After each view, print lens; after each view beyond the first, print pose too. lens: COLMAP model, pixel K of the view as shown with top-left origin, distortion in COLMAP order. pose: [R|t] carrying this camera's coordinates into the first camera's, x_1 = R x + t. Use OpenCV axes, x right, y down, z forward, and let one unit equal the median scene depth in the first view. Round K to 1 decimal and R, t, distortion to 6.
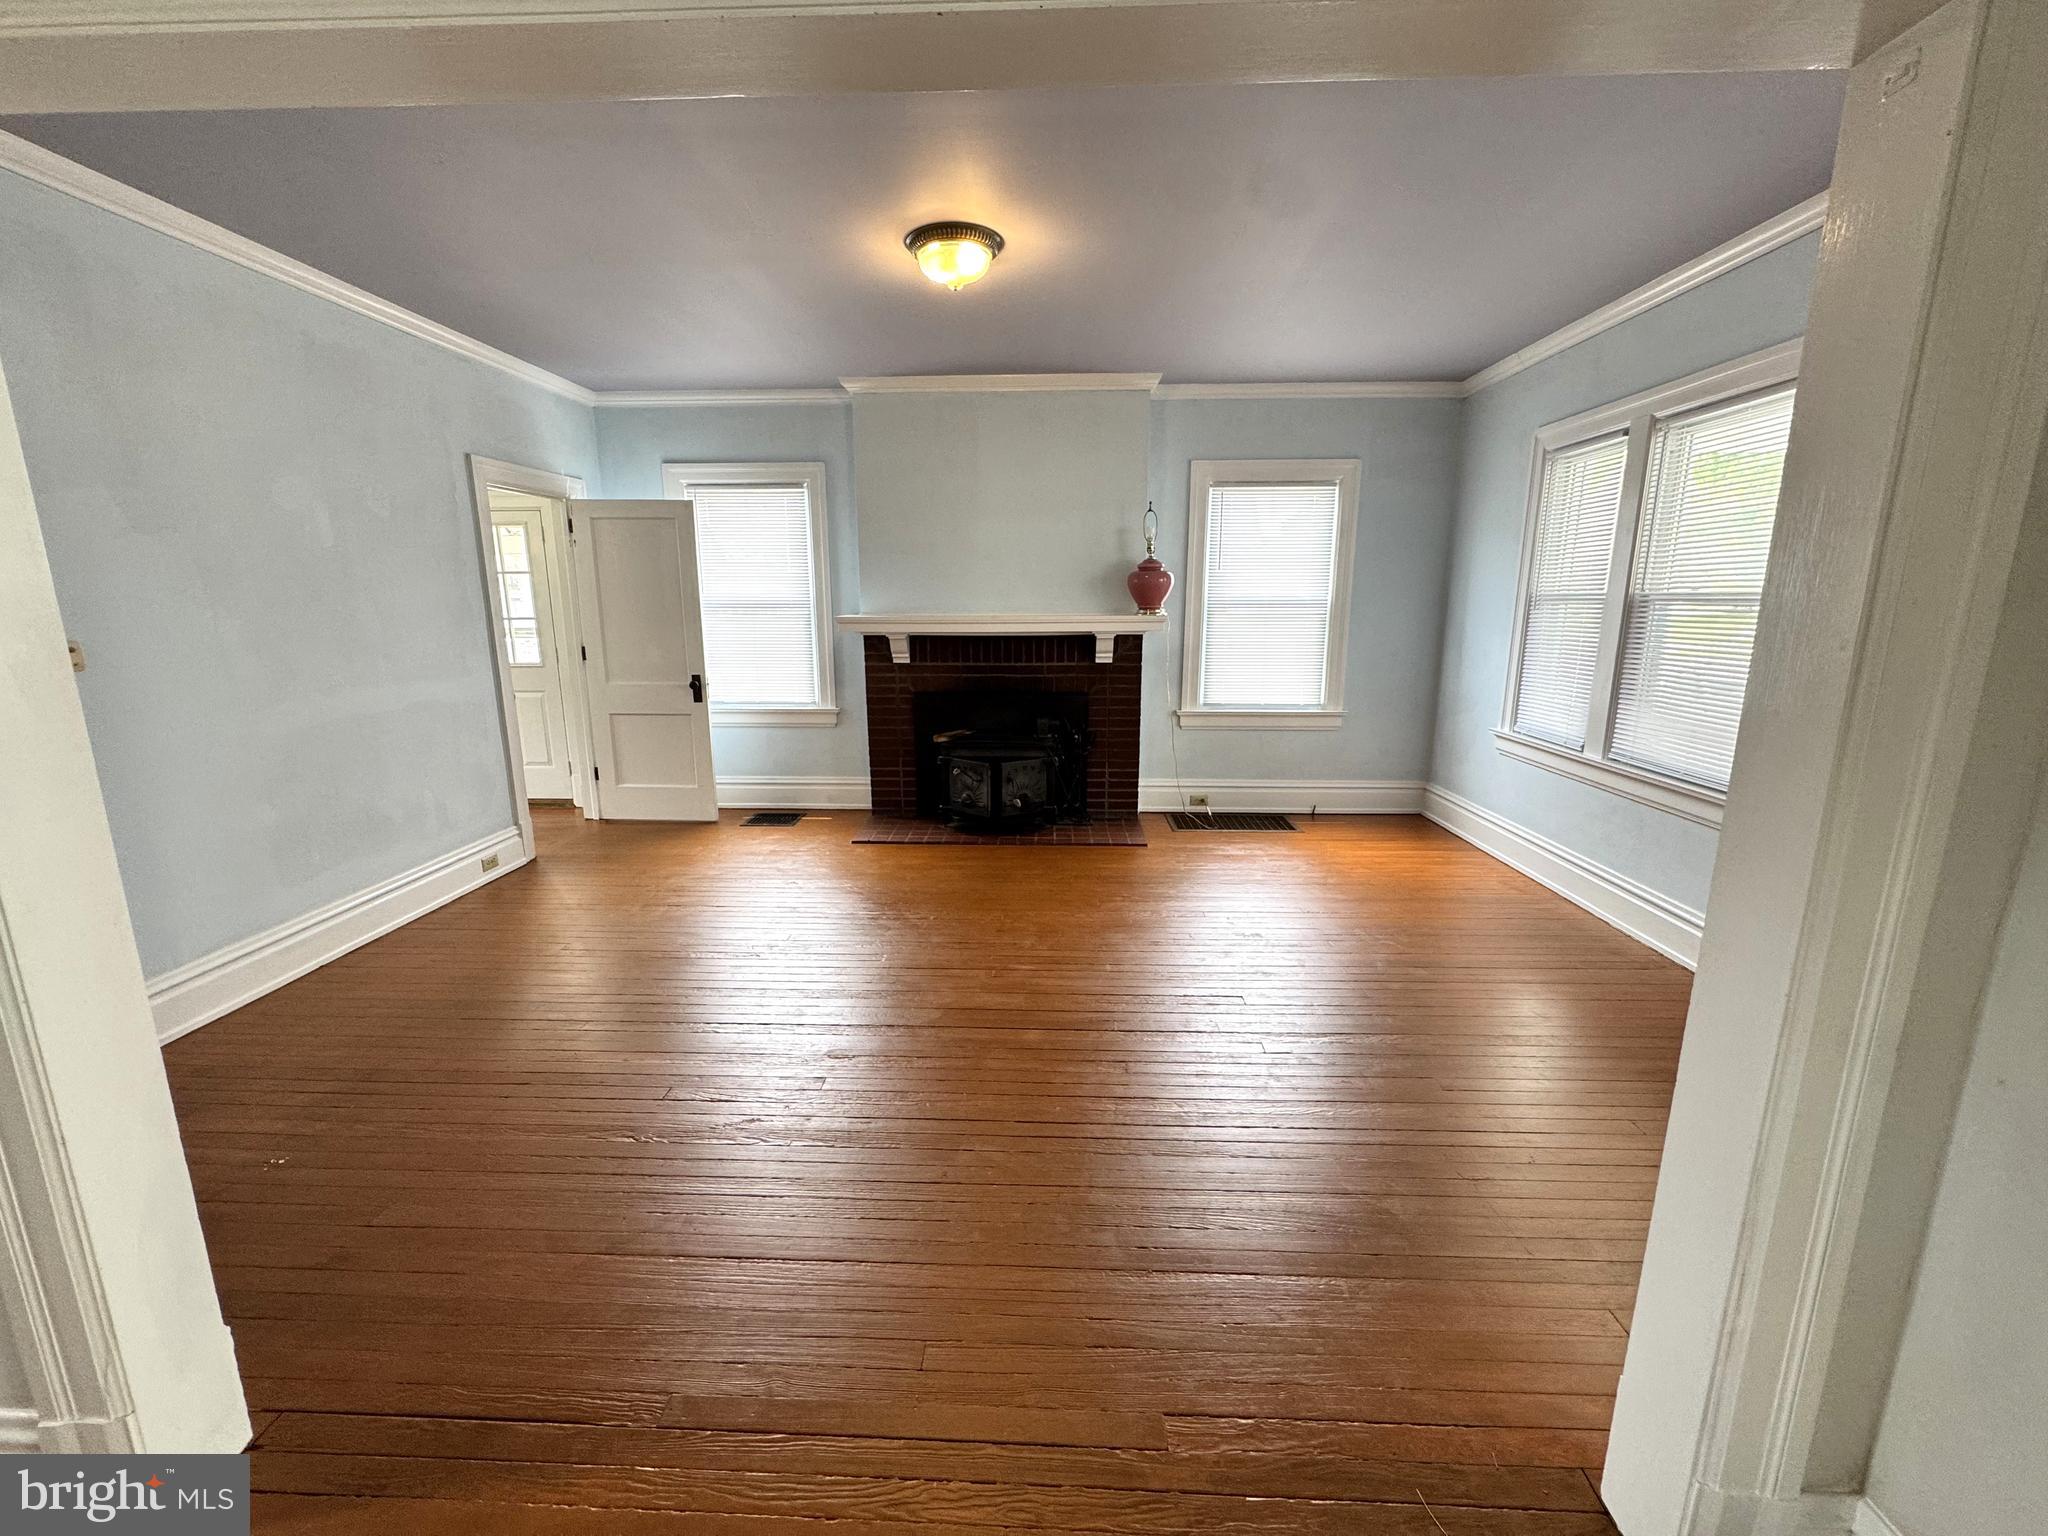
lens RADIAL K [[822.6, 0, 1023.7], [0, 822.6, 758.8], [0, 0, 1]] dist [0.002473, -0.000250]
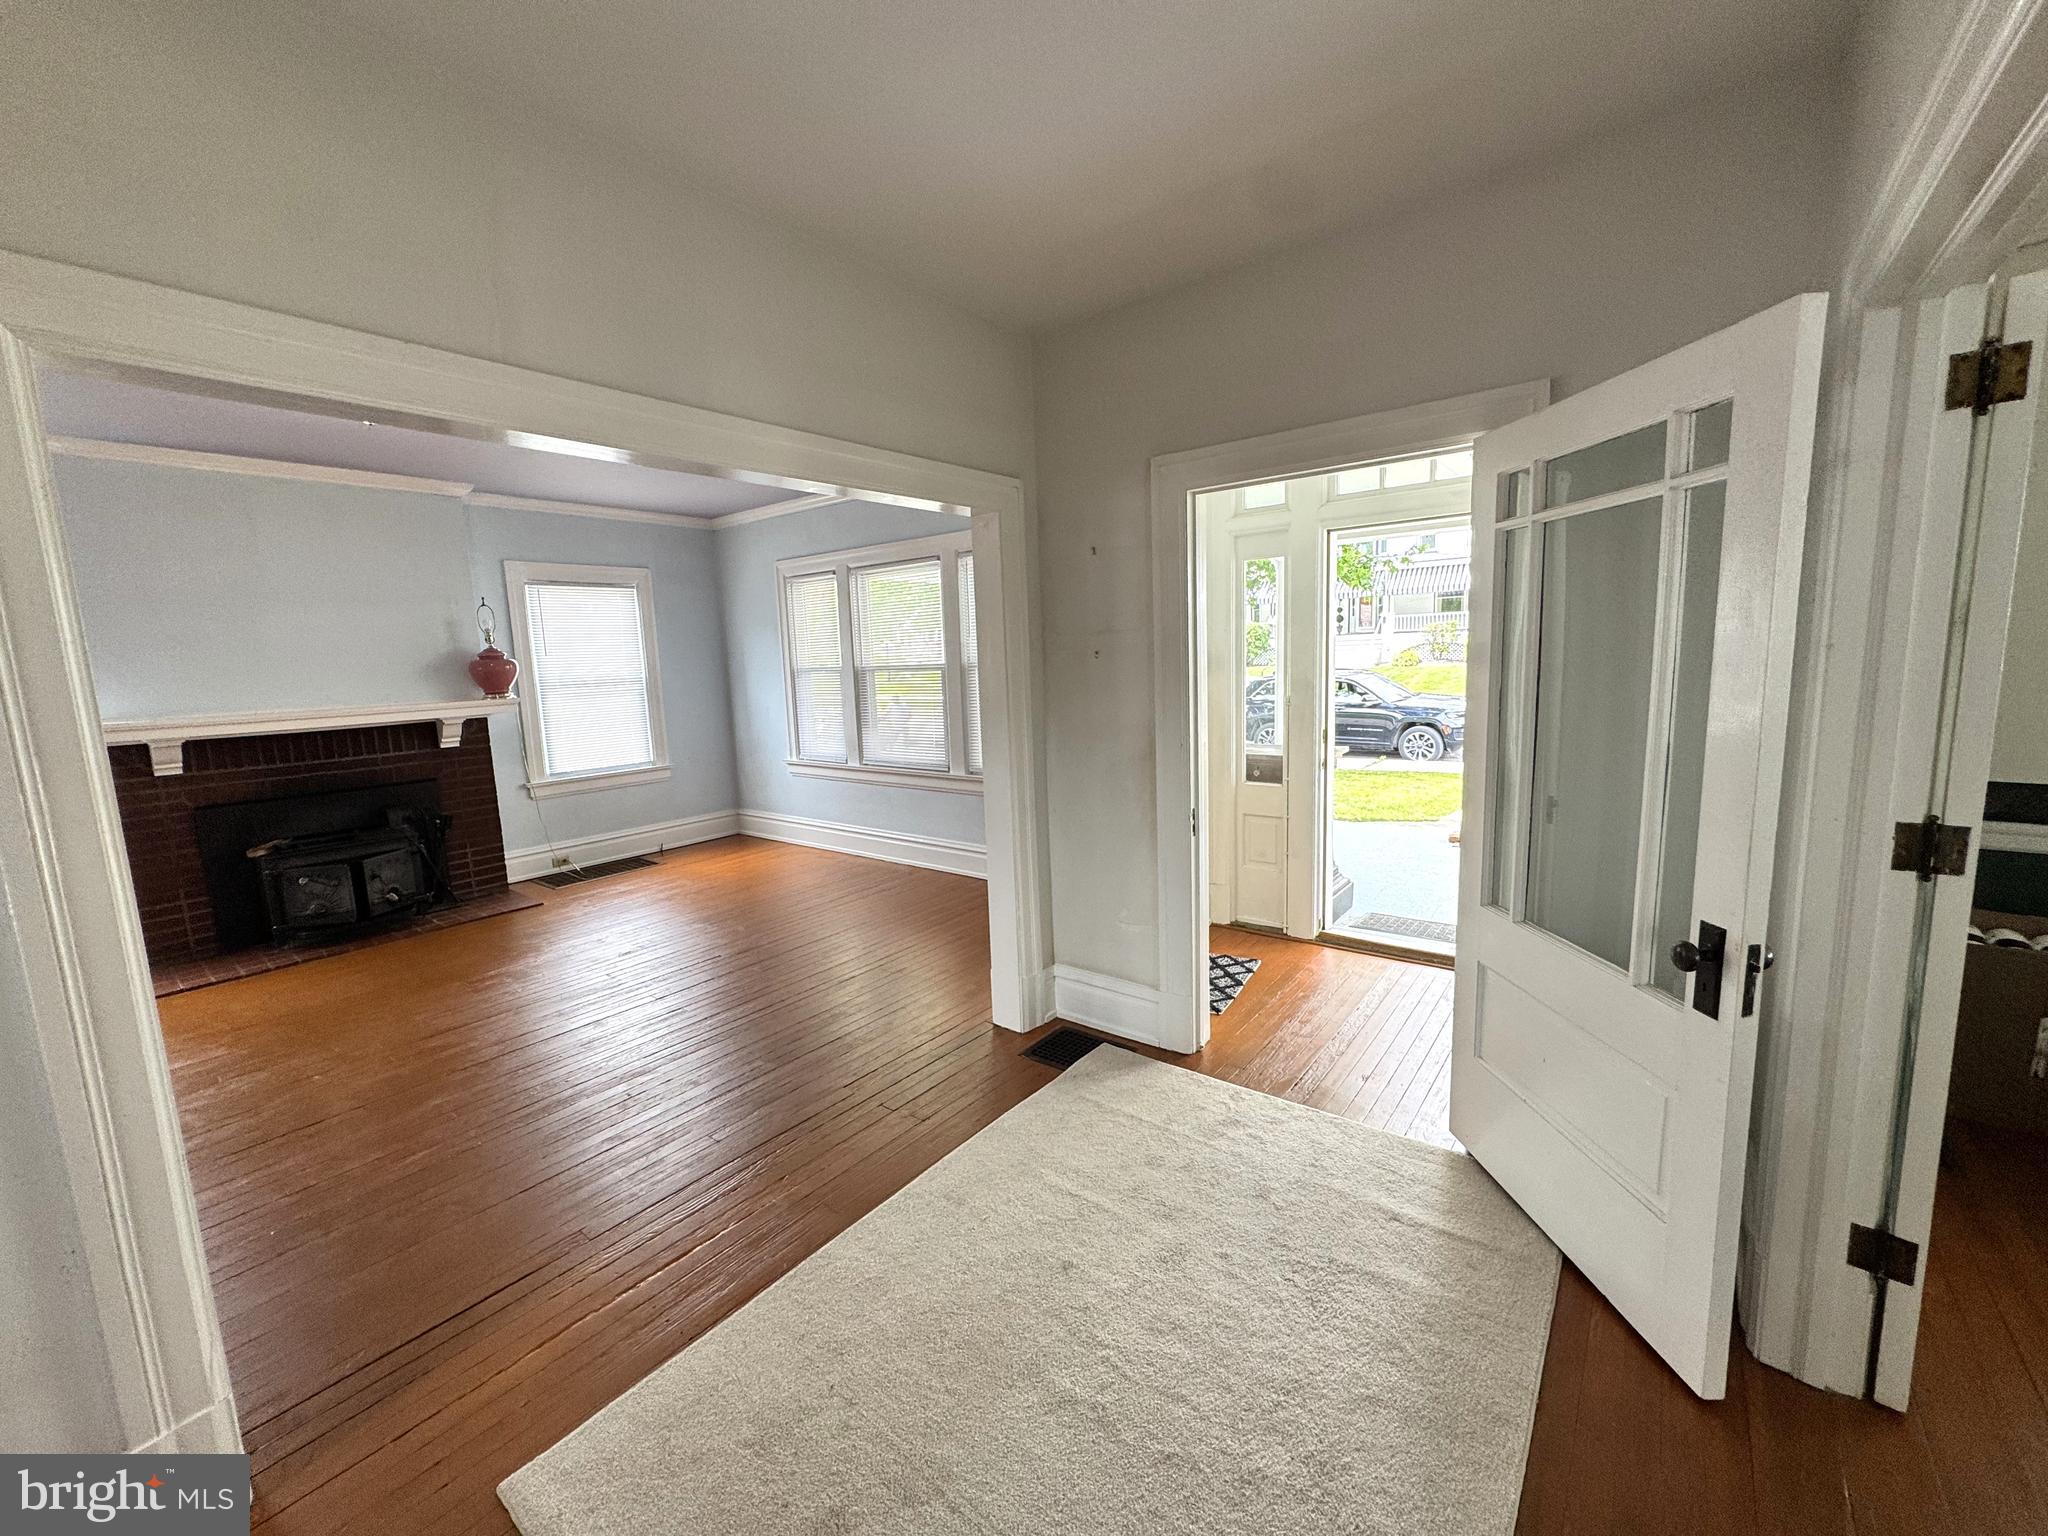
lens RADIAL K [[822.6, 0, 1028.8], [0, 822.6, 765.9], [0, 0, 1]] dist [0.002473, -0.000250]
pose [[0.584008, -0.130839, 0.801134, -0.319513], [0.192544, 0.981087, 0.019868, 0.026217], [-0.788582, 0.142651, 0.598155, -0.195081]]
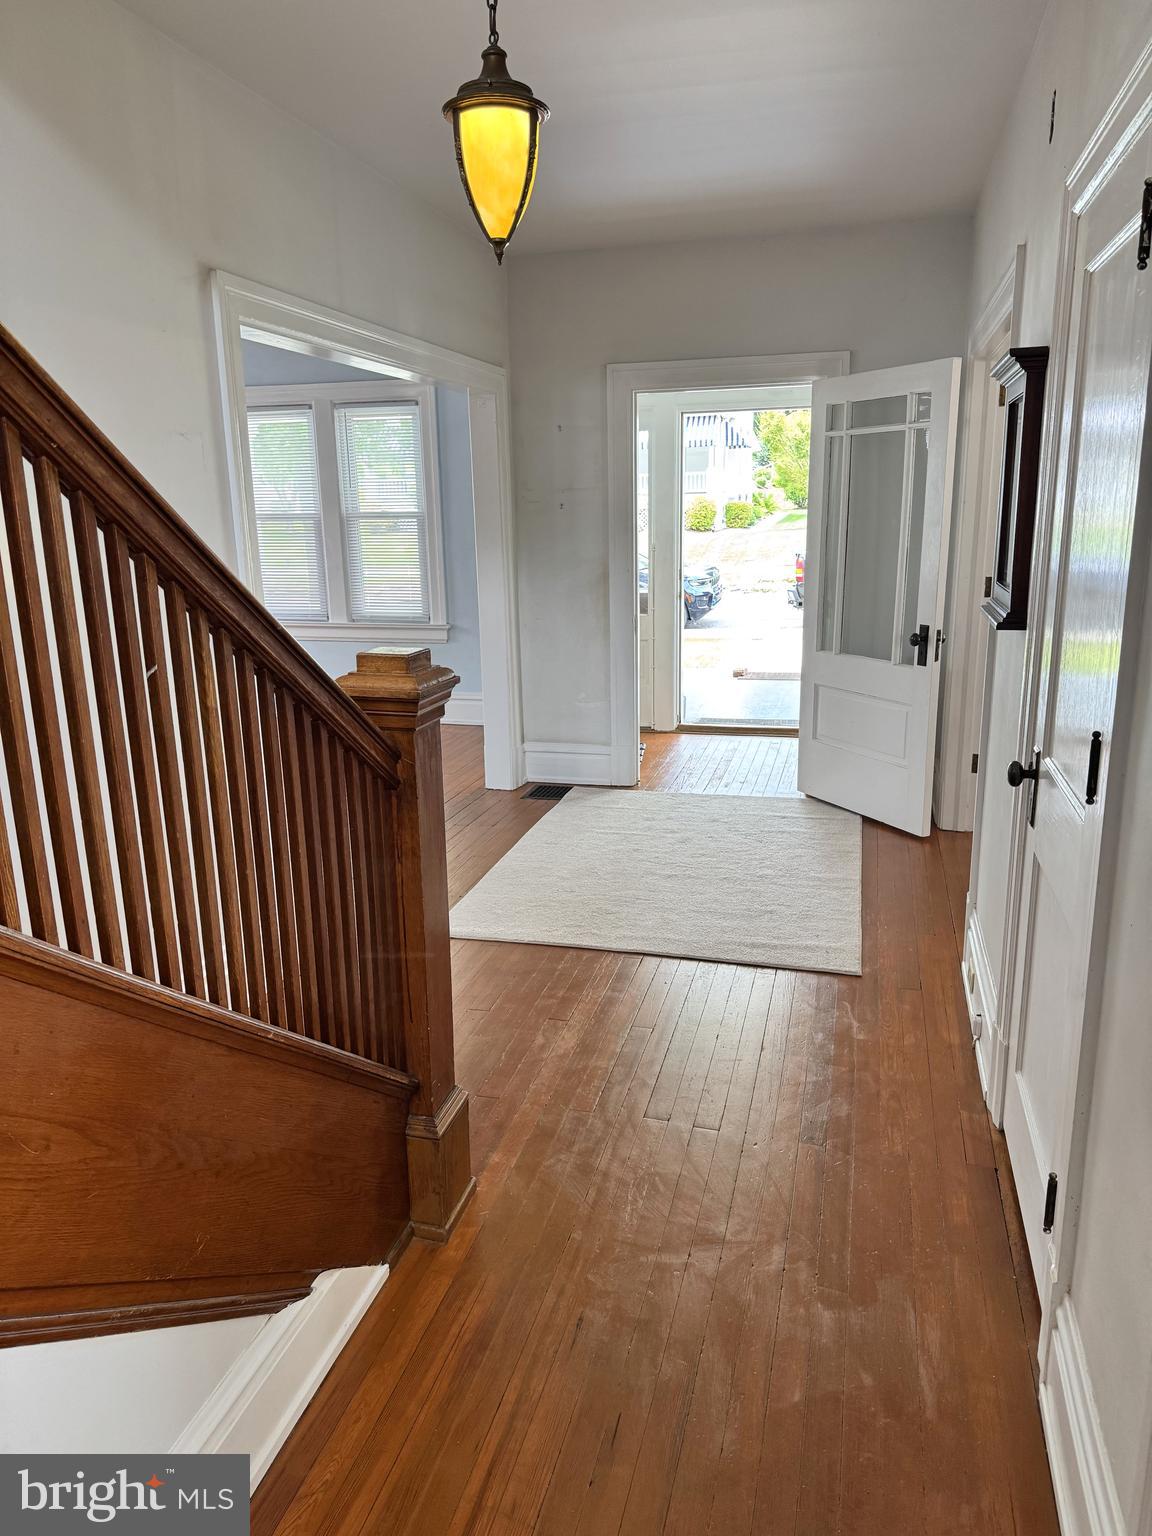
lens RADIAL K [[1073.1, 0, 574.5], [0, 1073.1, 769.3], [0, 0, 1]] dist [0.063981, -0.004593]
pose [[0.226666, -0.243742, 0.942981, -0.791325], [0.213881, 0.957004, 0.195956, 0.014815], [-0.950199, 0.157270, 0.269052, -0.158007]]
